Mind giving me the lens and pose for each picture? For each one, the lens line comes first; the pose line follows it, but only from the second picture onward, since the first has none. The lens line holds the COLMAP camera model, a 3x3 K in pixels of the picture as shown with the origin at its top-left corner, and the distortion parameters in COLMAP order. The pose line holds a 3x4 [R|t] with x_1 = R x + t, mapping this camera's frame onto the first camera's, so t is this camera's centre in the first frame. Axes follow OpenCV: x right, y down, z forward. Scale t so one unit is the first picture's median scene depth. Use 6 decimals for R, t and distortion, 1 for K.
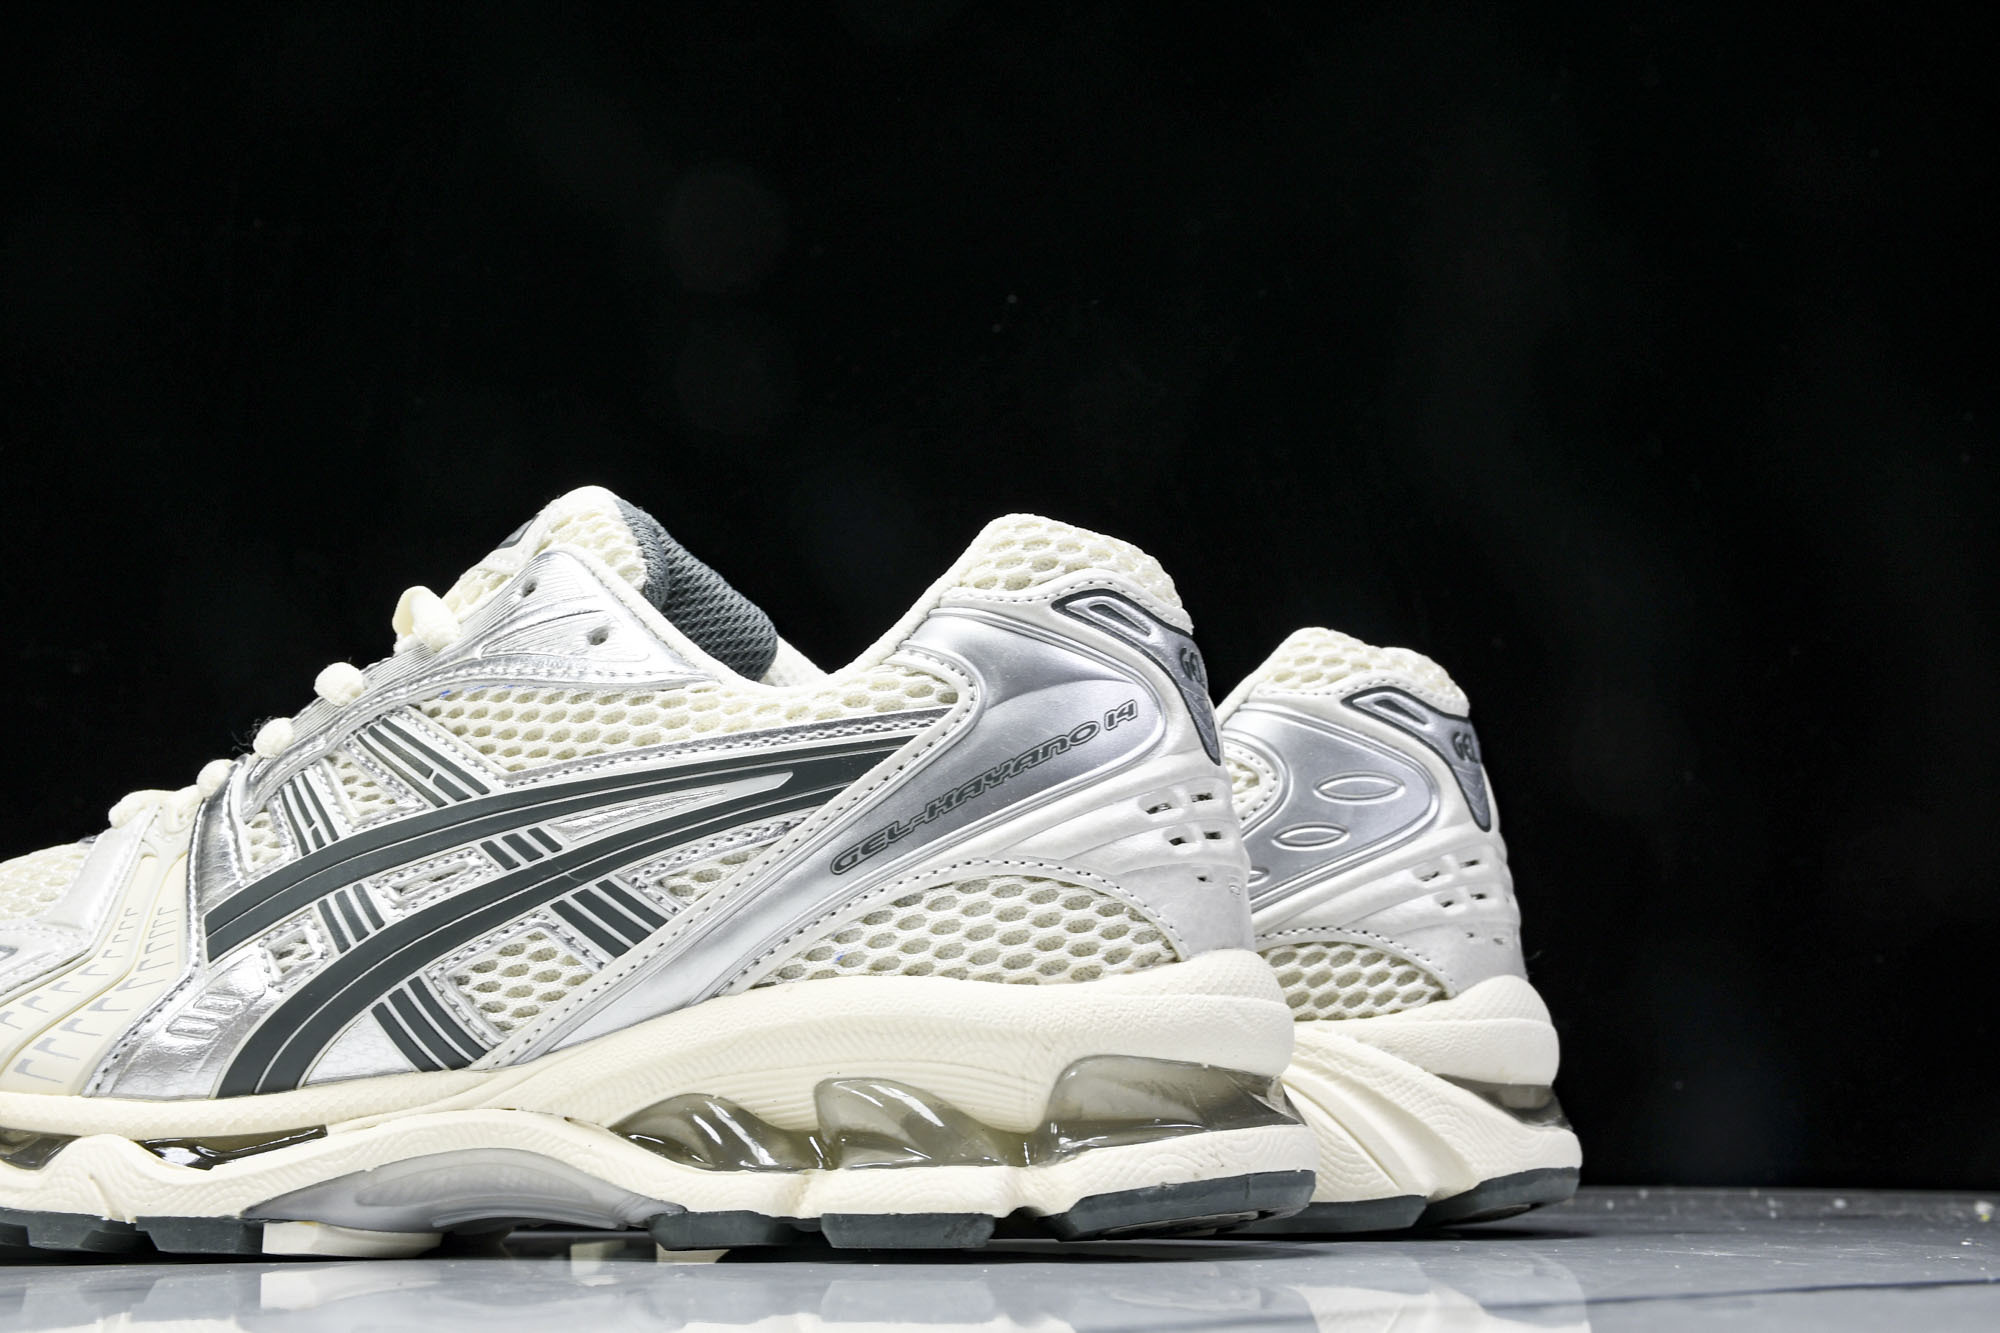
lens RADIAL K [[2989.8, 0, 1097.5], [0, 2989.8, 644.7], [0, 0, 1]] dist [0.115381, 0.000000]
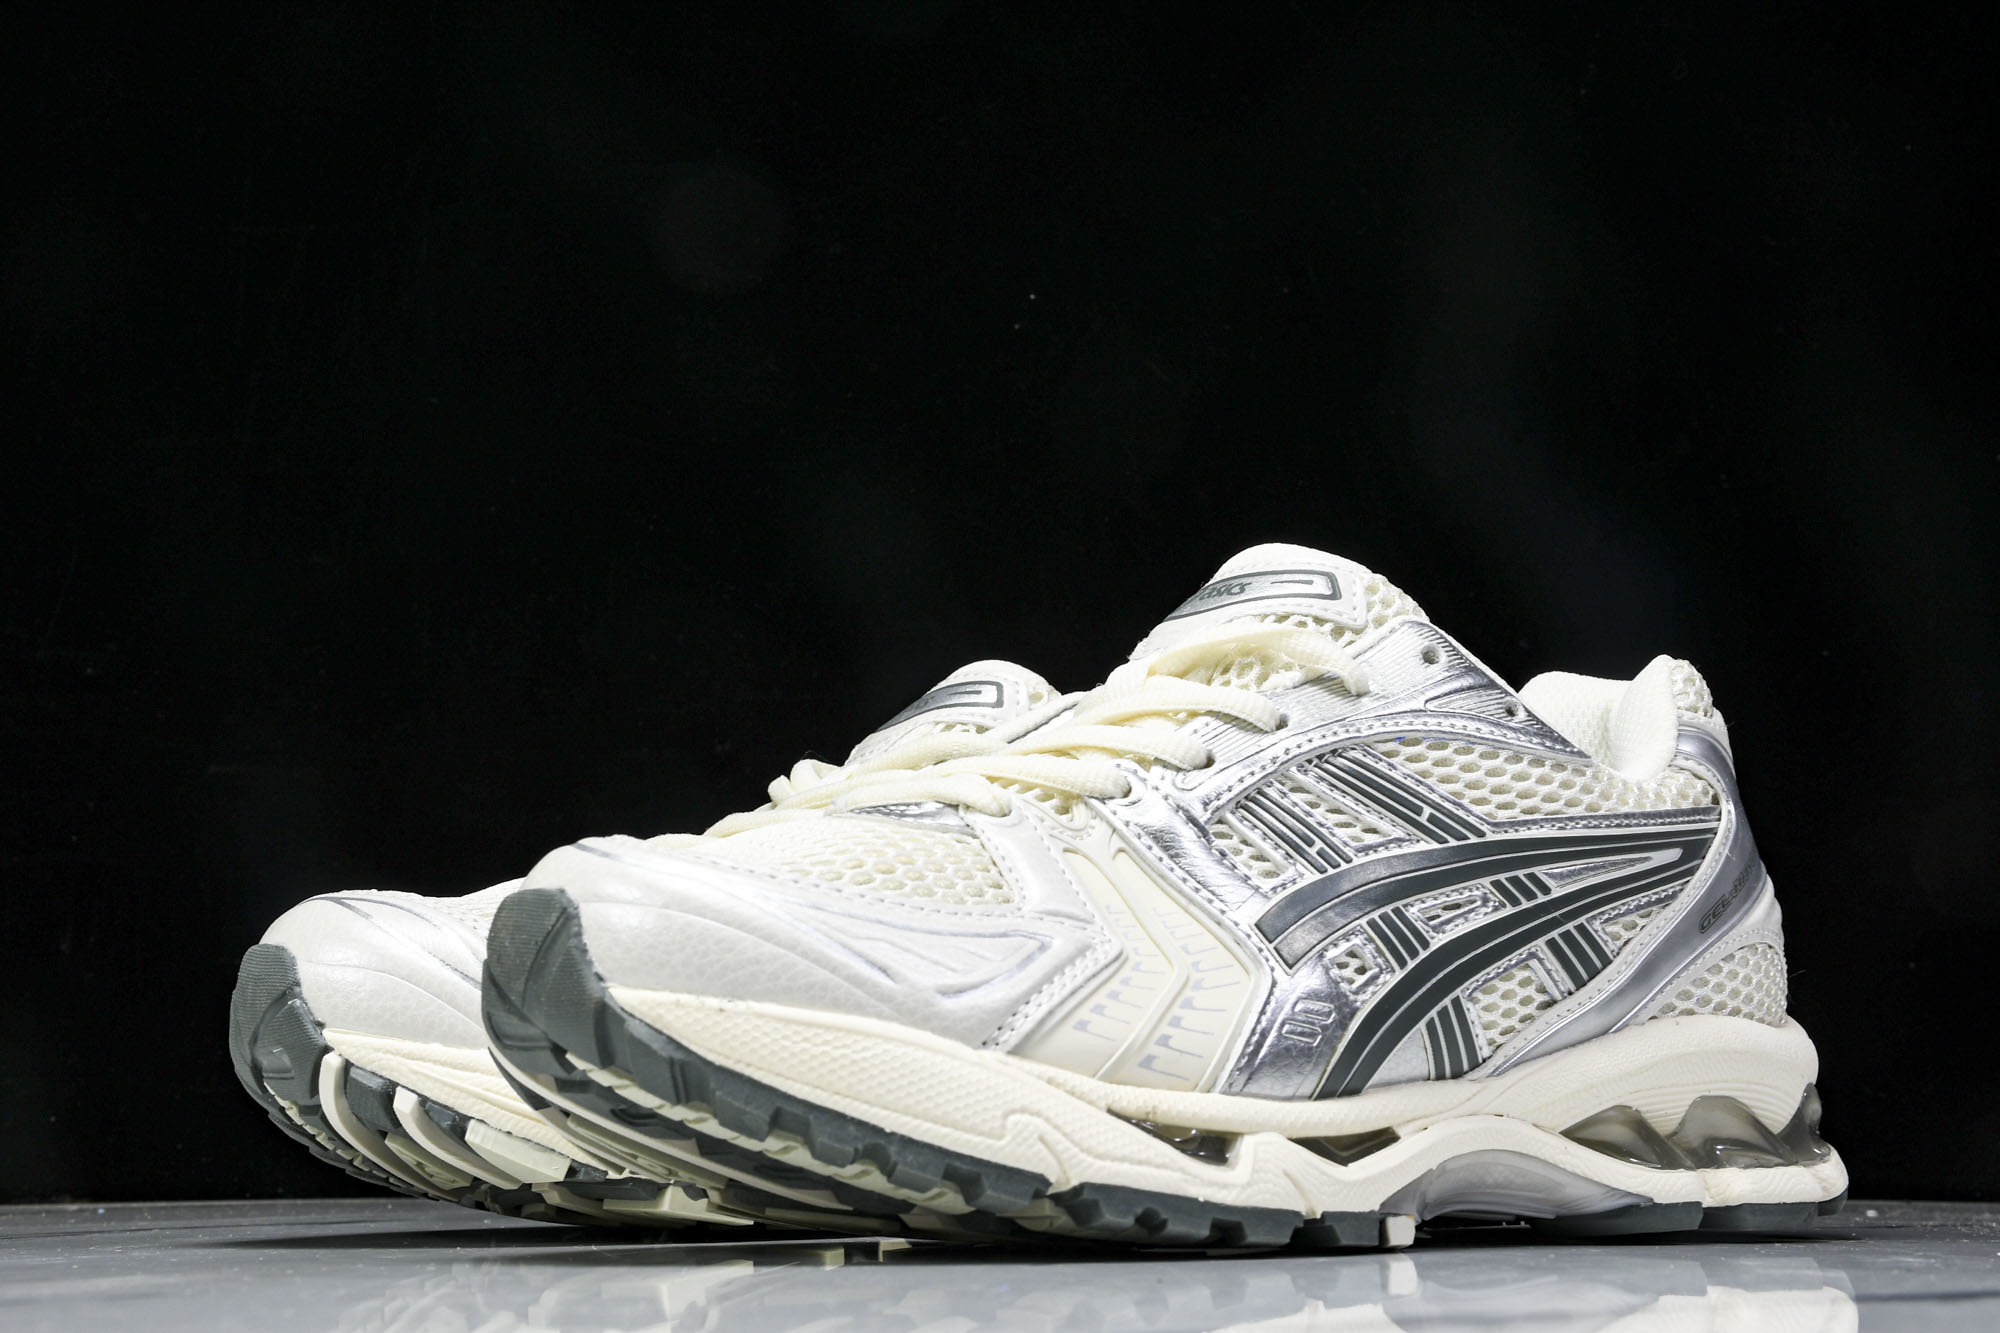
lens RADIAL K [[2989.8, 0, 918.0], [0, 2989.8, 608.8], [0, 0, 1]] dist [0.115381, 0.000000]
pose [[0.564964, 0.146456, 0.812013, -1.279499], [-0.122694, 0.988092, -0.092849, 0.097326], [-0.815942, -0.047172, 0.576206, 0.529464]]
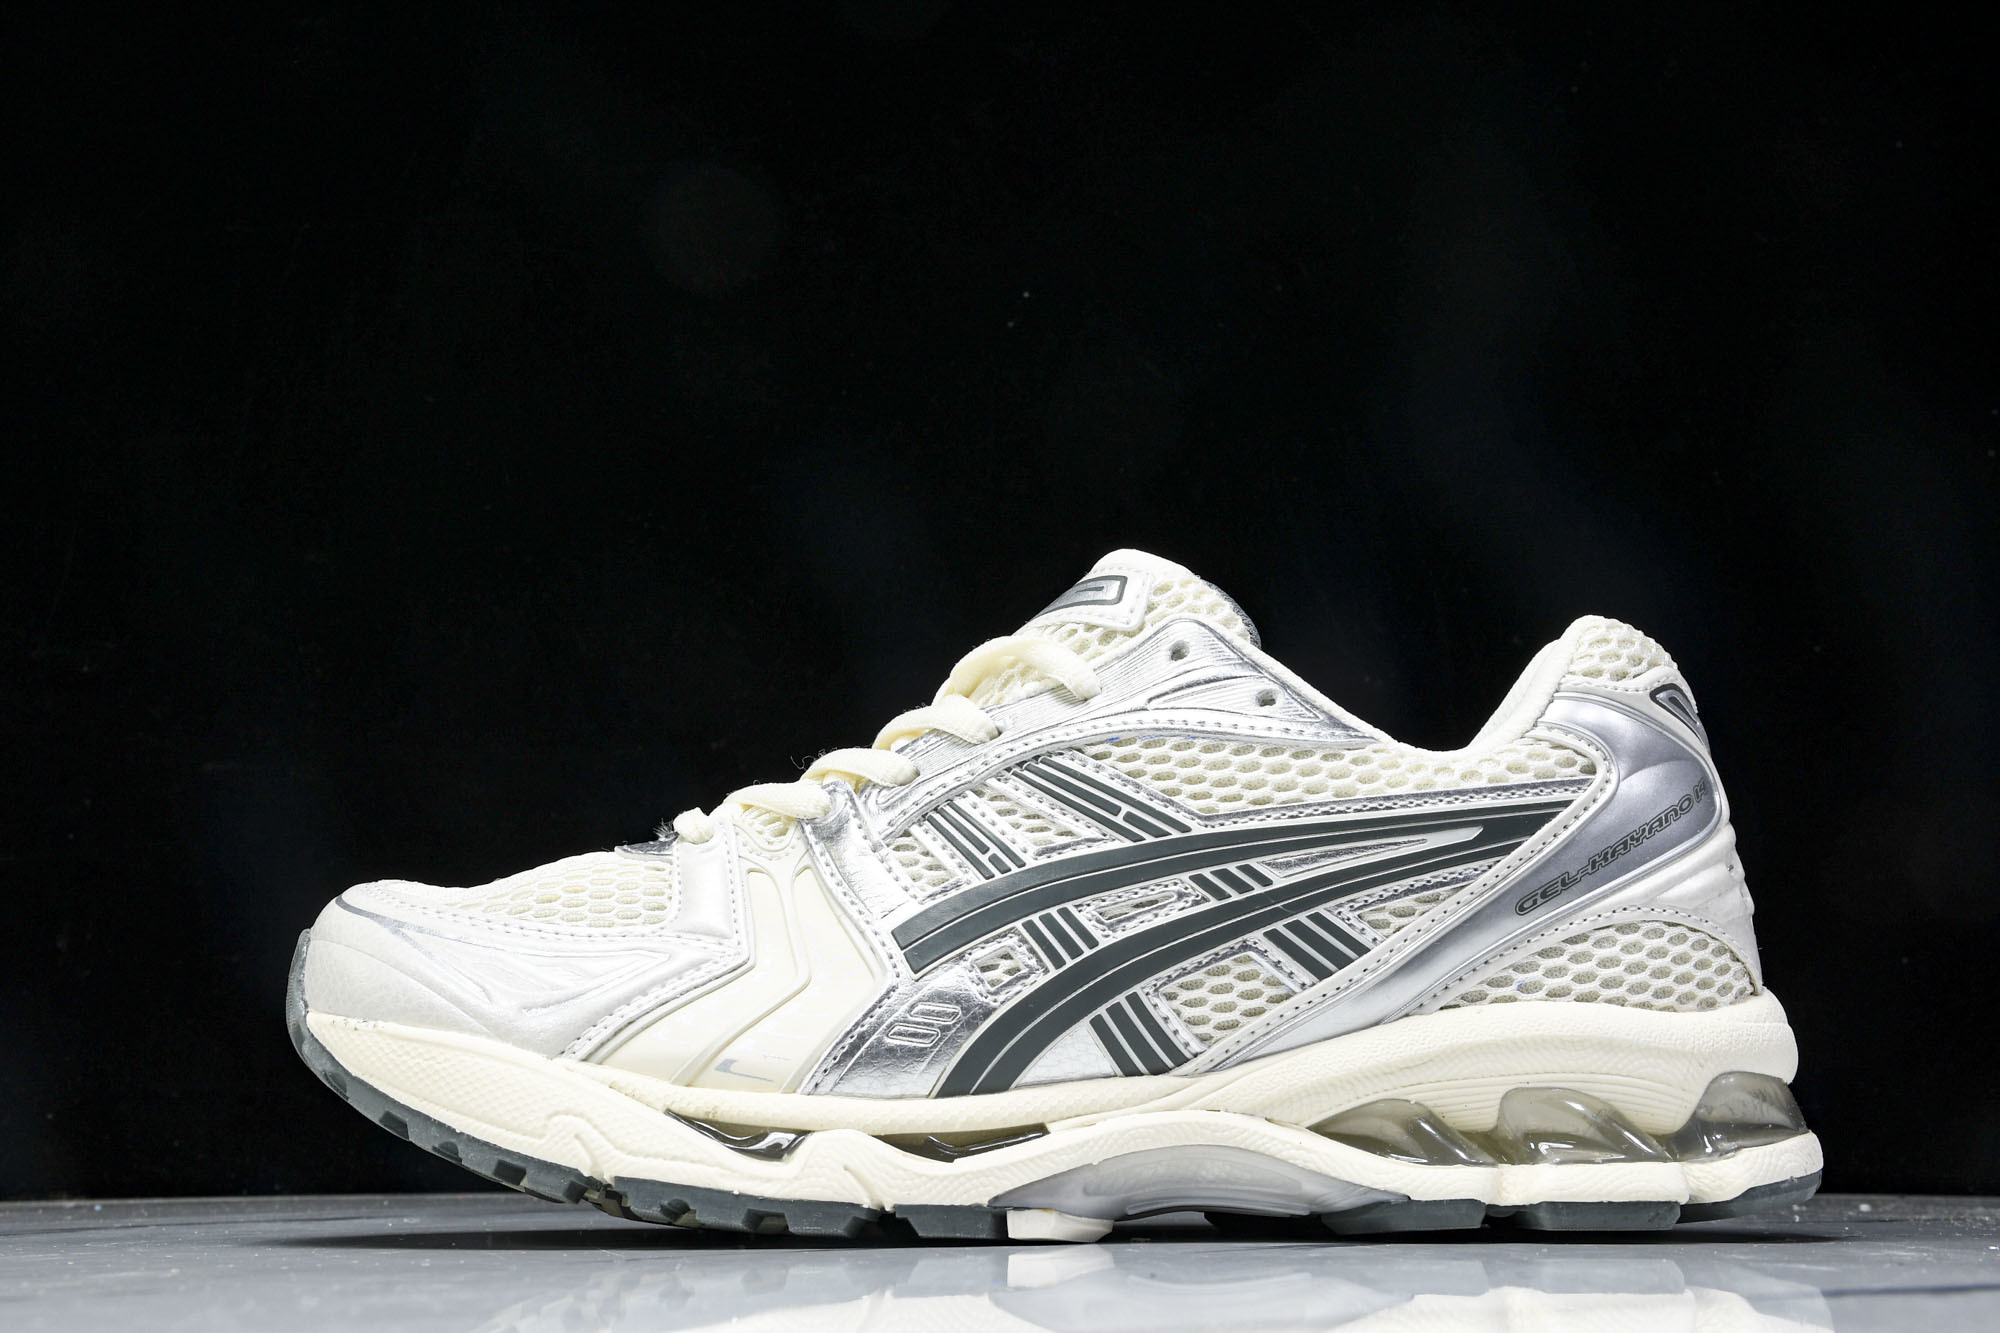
lens RADIAL K [[2989.8, 0, 980.8], [0, 2989.8, 656.9], [0, 0, 1]] dist [0.115381, 0.000000]
pose [[0.927865, 0.062362, 0.367665, -0.704545], [-0.056211, 0.998042, -0.027427, 0.019221], [-0.368655, 0.004782, 0.929554, -0.021705]]
